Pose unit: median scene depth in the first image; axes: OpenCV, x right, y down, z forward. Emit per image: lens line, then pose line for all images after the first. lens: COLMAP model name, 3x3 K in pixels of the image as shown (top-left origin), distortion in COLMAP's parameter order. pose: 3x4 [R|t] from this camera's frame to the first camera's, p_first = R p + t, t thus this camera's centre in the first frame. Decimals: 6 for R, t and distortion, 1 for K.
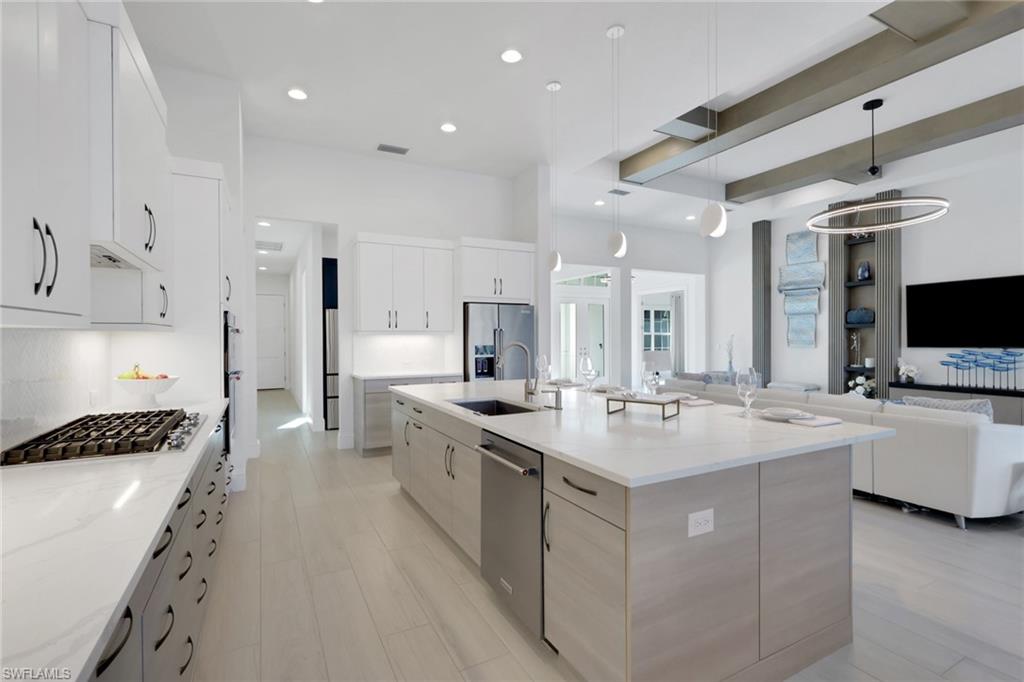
lens RADIAL K [[487.1, 0, 520.1], [0, 487.1, 343.4], [0, 0, 1]] dist [-0.001549, 0.000019]
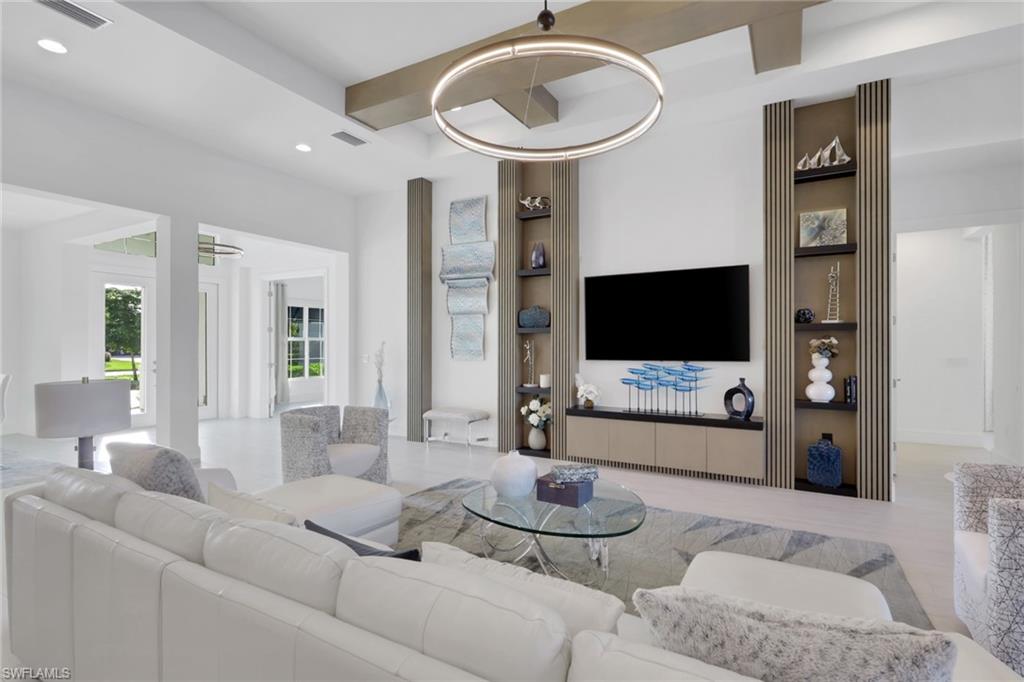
lens RADIAL K [[487.1, 0, 520.1], [0, 487.1, 343.4], [0, 0, 1]] dist [-0.001549, 0.000019]
pose [[0.844913, 0.006203, 0.534868, 0.289691], [0.000958, 0.999914, -0.013110, -0.007153], [-0.534903, 0.011589, 0.844834, 0.393535]]
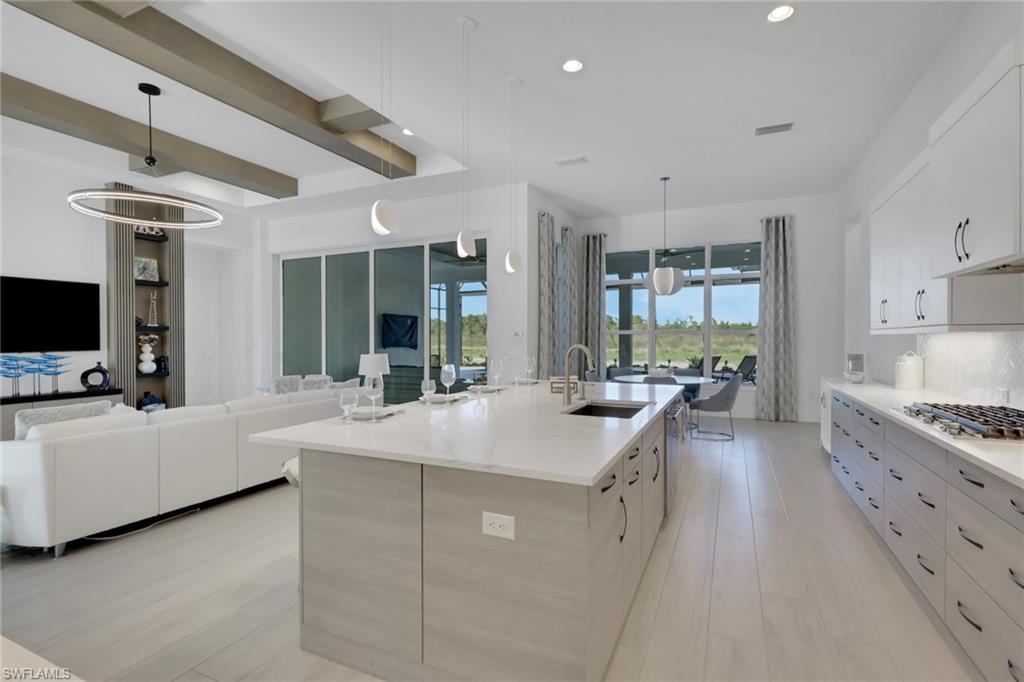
lens RADIAL K [[487.1, 0, 520.1], [0, 487.1, 343.4], [0, 0, 1]] dist [-0.001549, 0.000019]
pose [[-0.606909, -0.006193, 0.794747, -0.300783], [0.010365, 0.999823, 0.015706, -0.010928], [-0.794704, 0.017770, -0.606737, 0.676685]]
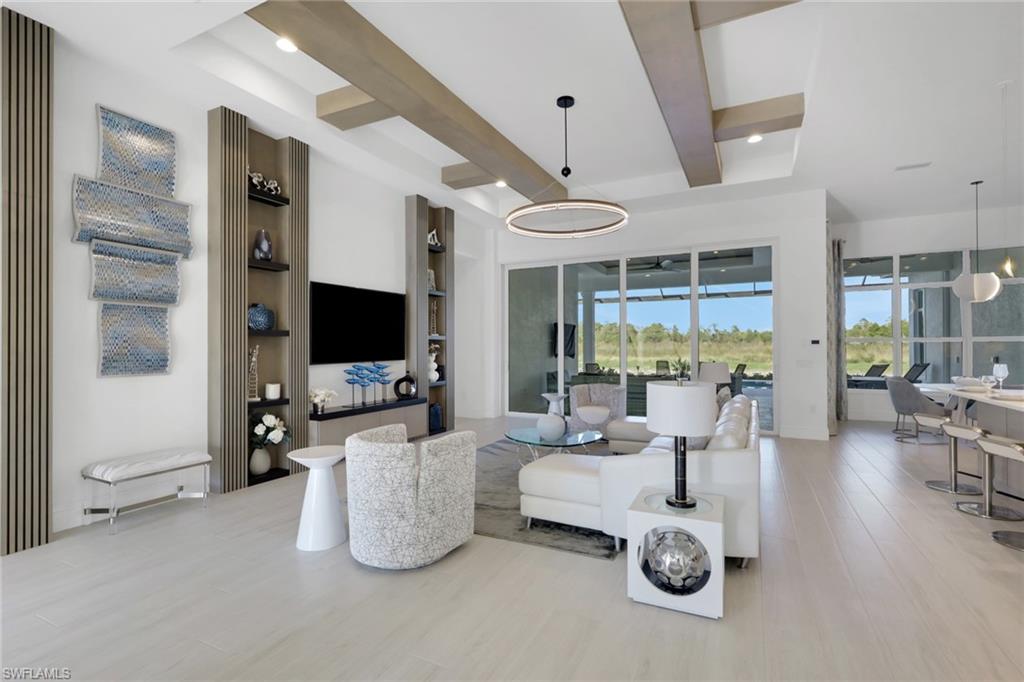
lens RADIAL K [[487.1, 0, 520.1], [0, 487.1, 343.4], [0, 0, 1]] dist [-0.001549, 0.000019]
pose [[-0.584596, 0.012437, 0.811229, 0.010451], [0.015900, 0.999866, -0.003871, -0.015310], [-0.811168, 0.010635, -0.584716, 1.091532]]
